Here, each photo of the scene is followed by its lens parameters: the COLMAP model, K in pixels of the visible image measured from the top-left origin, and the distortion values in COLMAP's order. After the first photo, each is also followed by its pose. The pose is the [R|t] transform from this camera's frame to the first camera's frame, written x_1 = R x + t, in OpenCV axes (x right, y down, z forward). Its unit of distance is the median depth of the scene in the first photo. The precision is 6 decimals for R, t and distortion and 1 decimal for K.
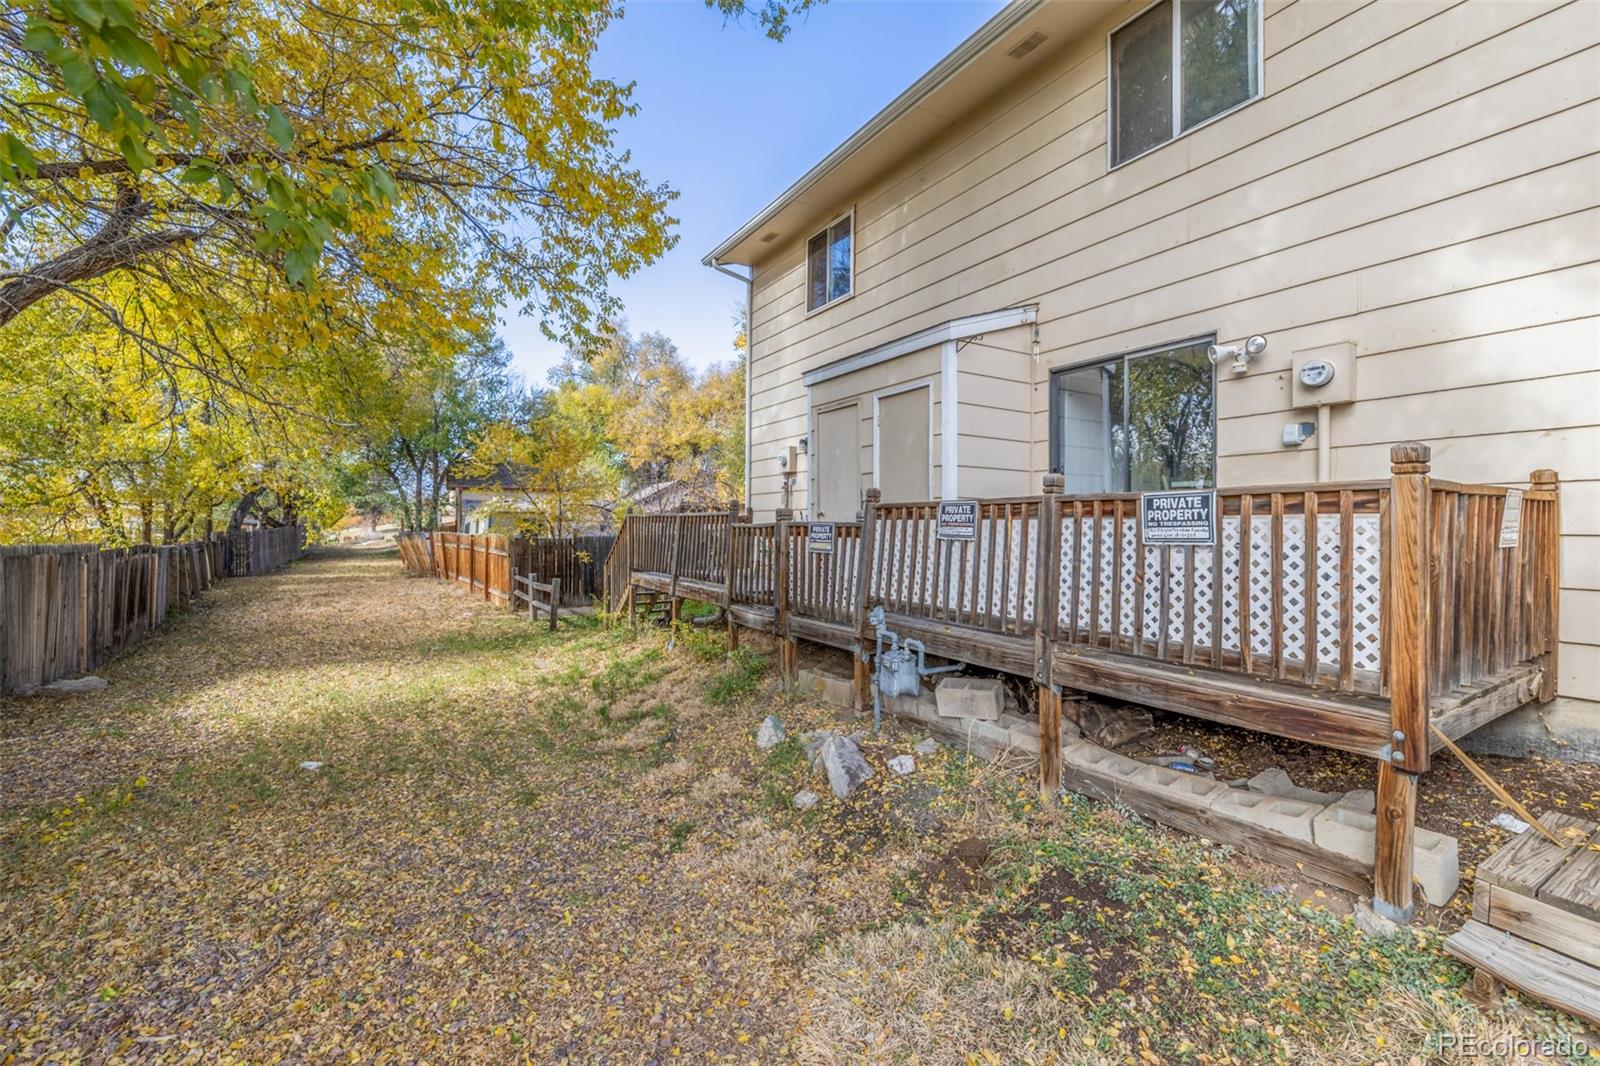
lens RADIAL K [[664.4, 0, 800.1], [0, 664.4, 526.7], [0, 0, 1]] dist [-0.003656, 0.000412]
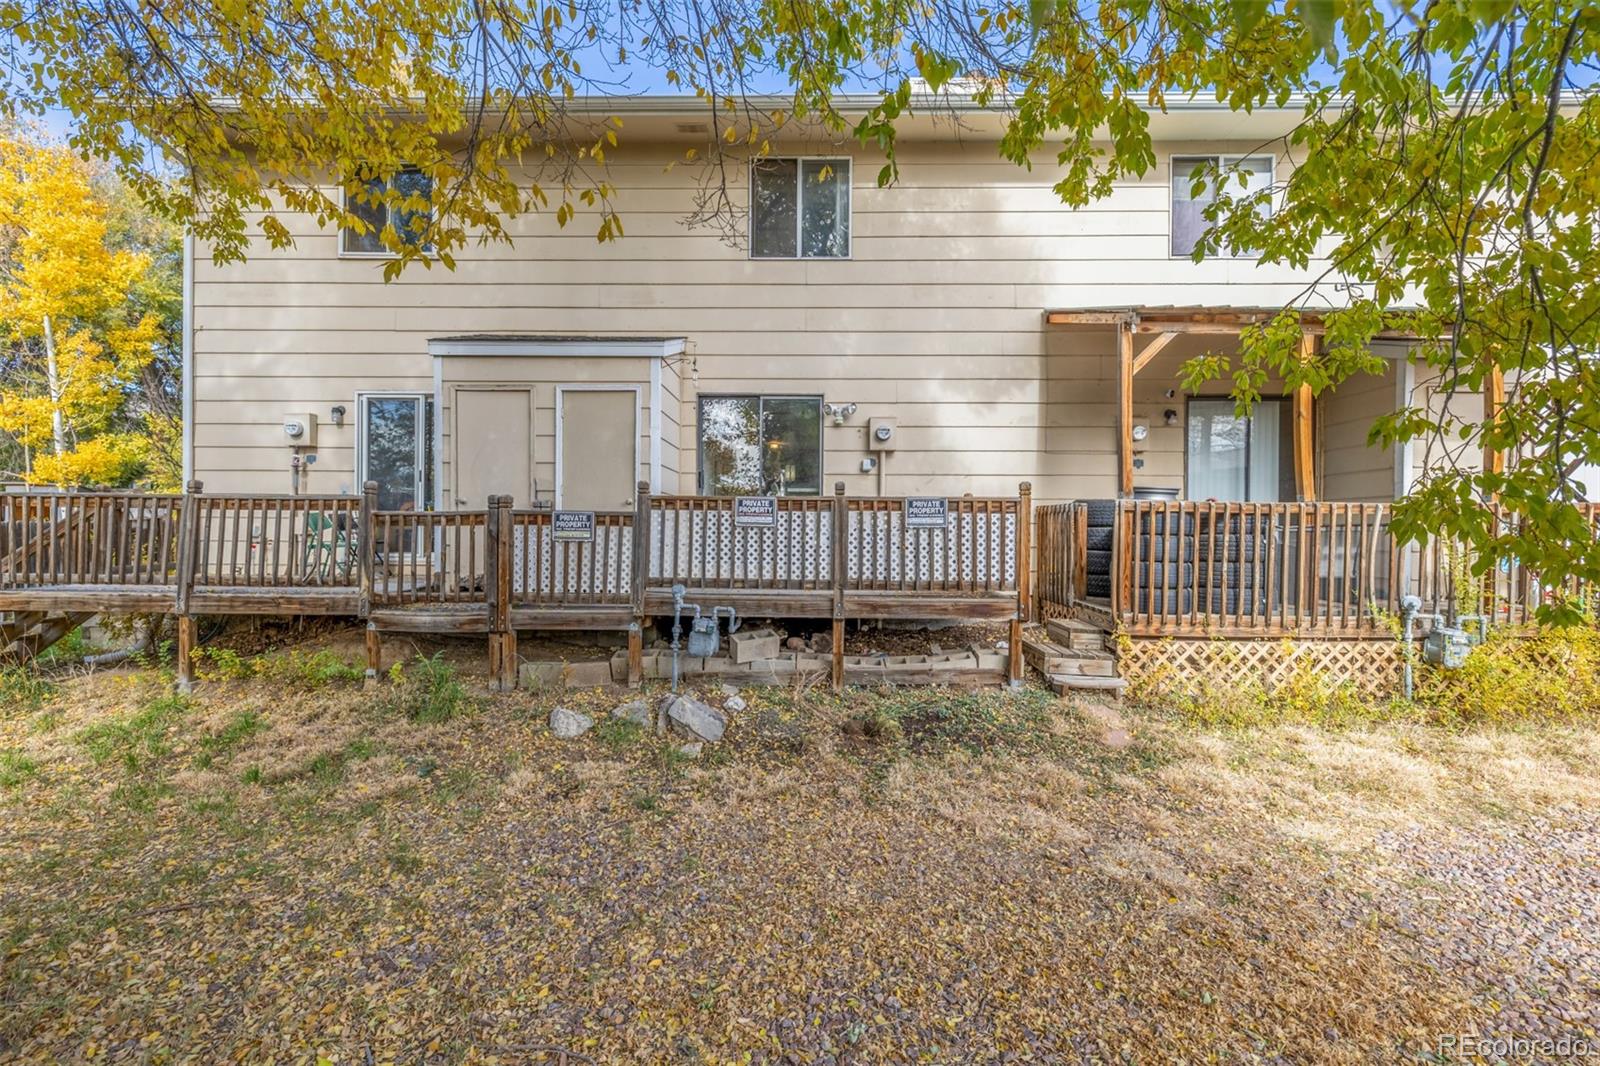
lens RADIAL K [[664.4, 0, 800.6], [0, 664.4, 529.4], [0, 0, 1]] dist [-0.003656, 0.000412]
pose [[0.548356, -0.004580, 0.836232, -0.721261], [-0.005193, 0.999947, 0.008882, 0.011956], [-0.836229, -0.009214, 0.548304, 0.179011]]
